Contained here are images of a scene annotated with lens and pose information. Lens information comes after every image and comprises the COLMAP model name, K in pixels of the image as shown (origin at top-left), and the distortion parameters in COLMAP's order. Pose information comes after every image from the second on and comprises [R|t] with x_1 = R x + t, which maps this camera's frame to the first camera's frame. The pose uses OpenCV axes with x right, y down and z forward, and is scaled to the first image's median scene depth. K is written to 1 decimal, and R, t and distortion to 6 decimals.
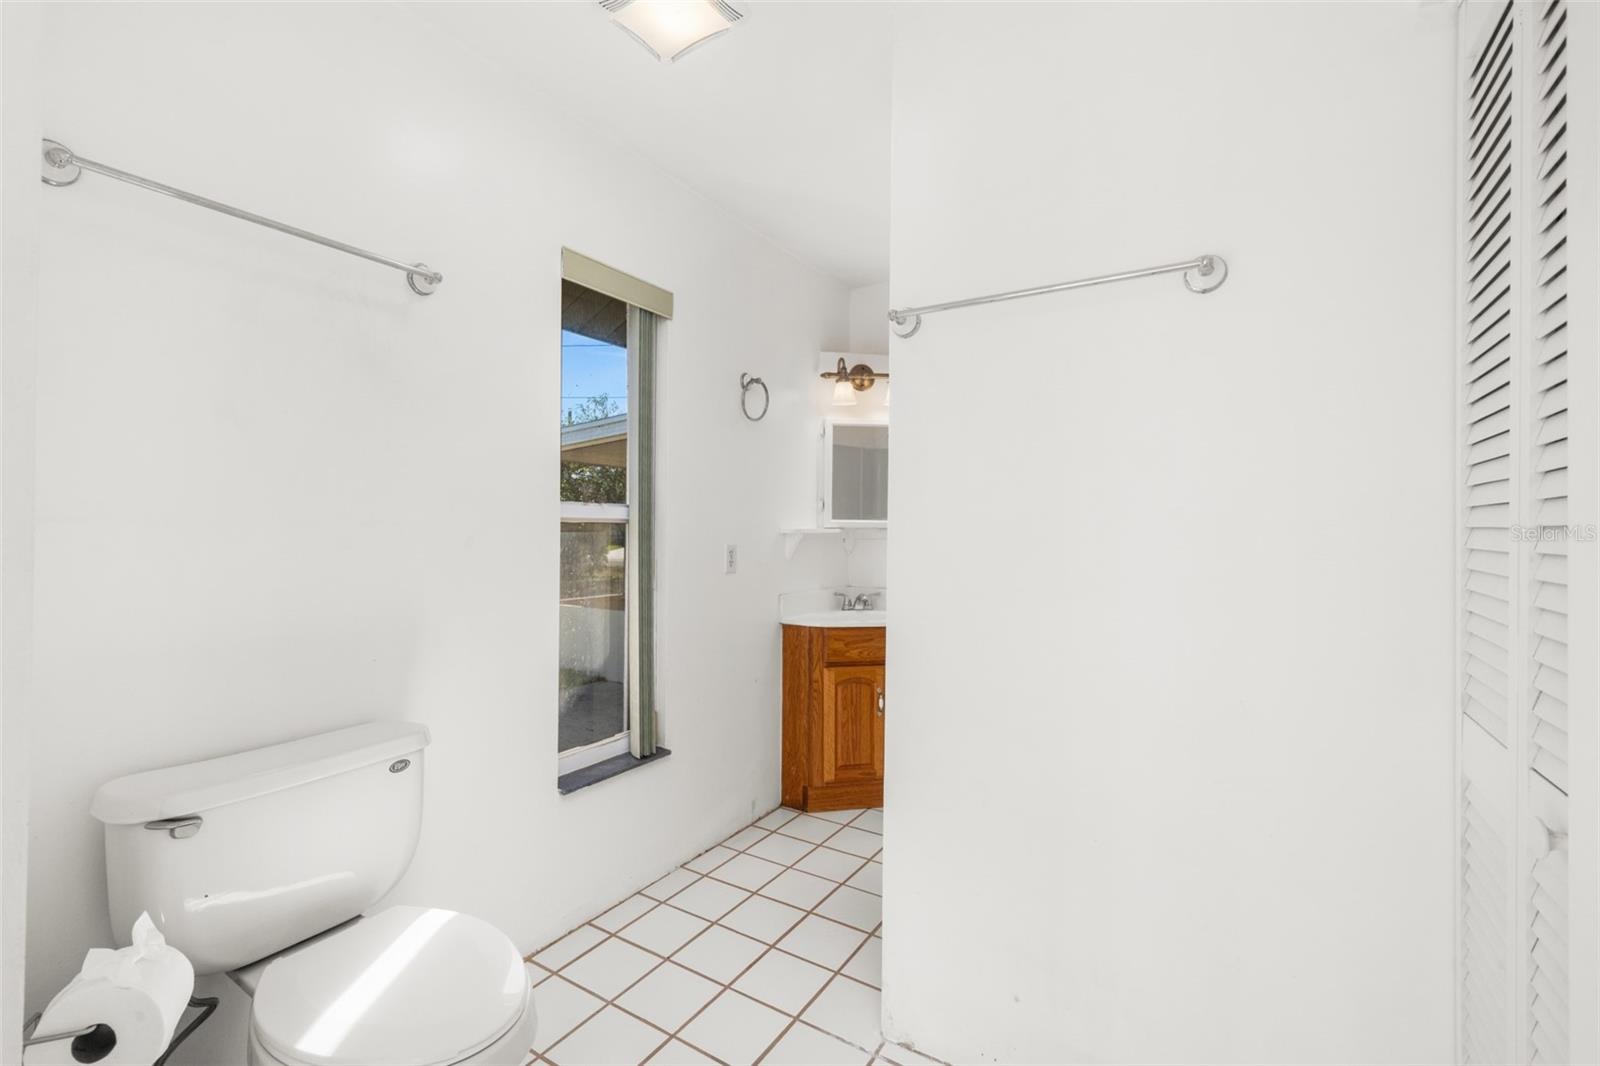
lens RADIAL K [[644.4, 0, 791.5], [0, 644.4, 539.3], [0, 0, 1]] dist [-0.001569, -0.000427]
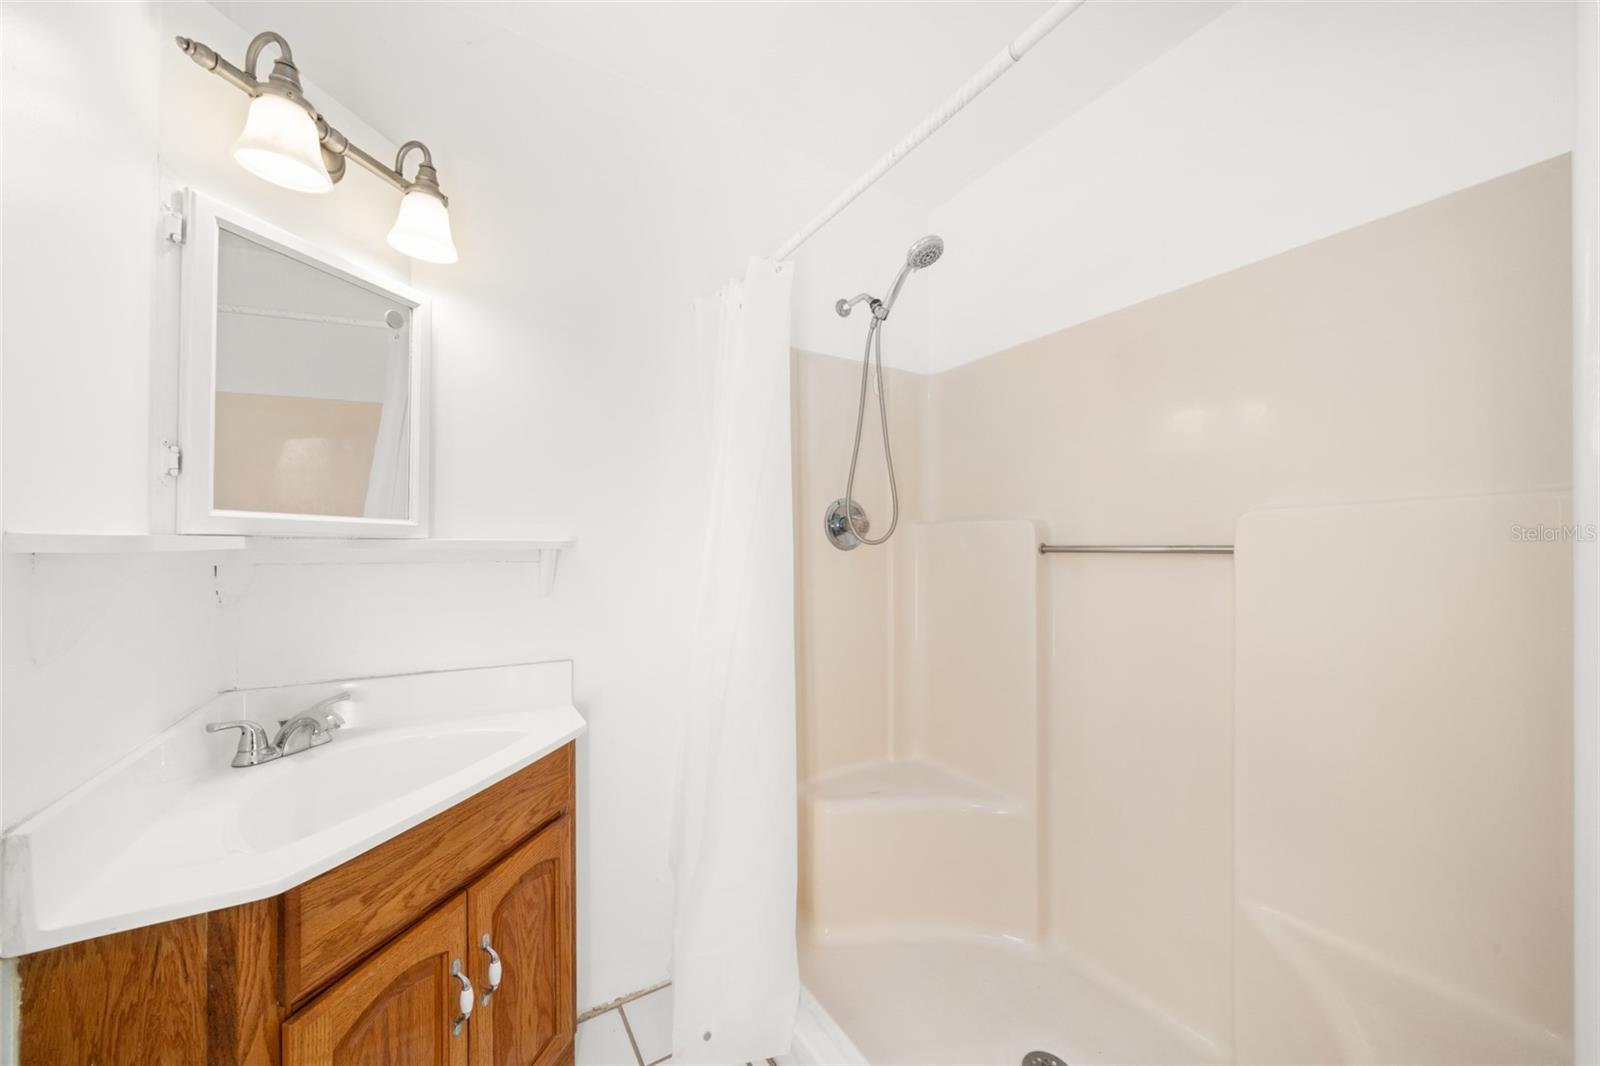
lens RADIAL K [[563.4, 0, 790.6], [0, 563.4, 540.8], [0, 0, 1]] dist [-0.006454, 0.000394]
pose [[0.456966, -0.005963, 0.889464, -0.064291], [0.021418, 0.999761, -0.004302, -0.007767], [-0.889226, 0.021016, 0.456984, 0.673814]]
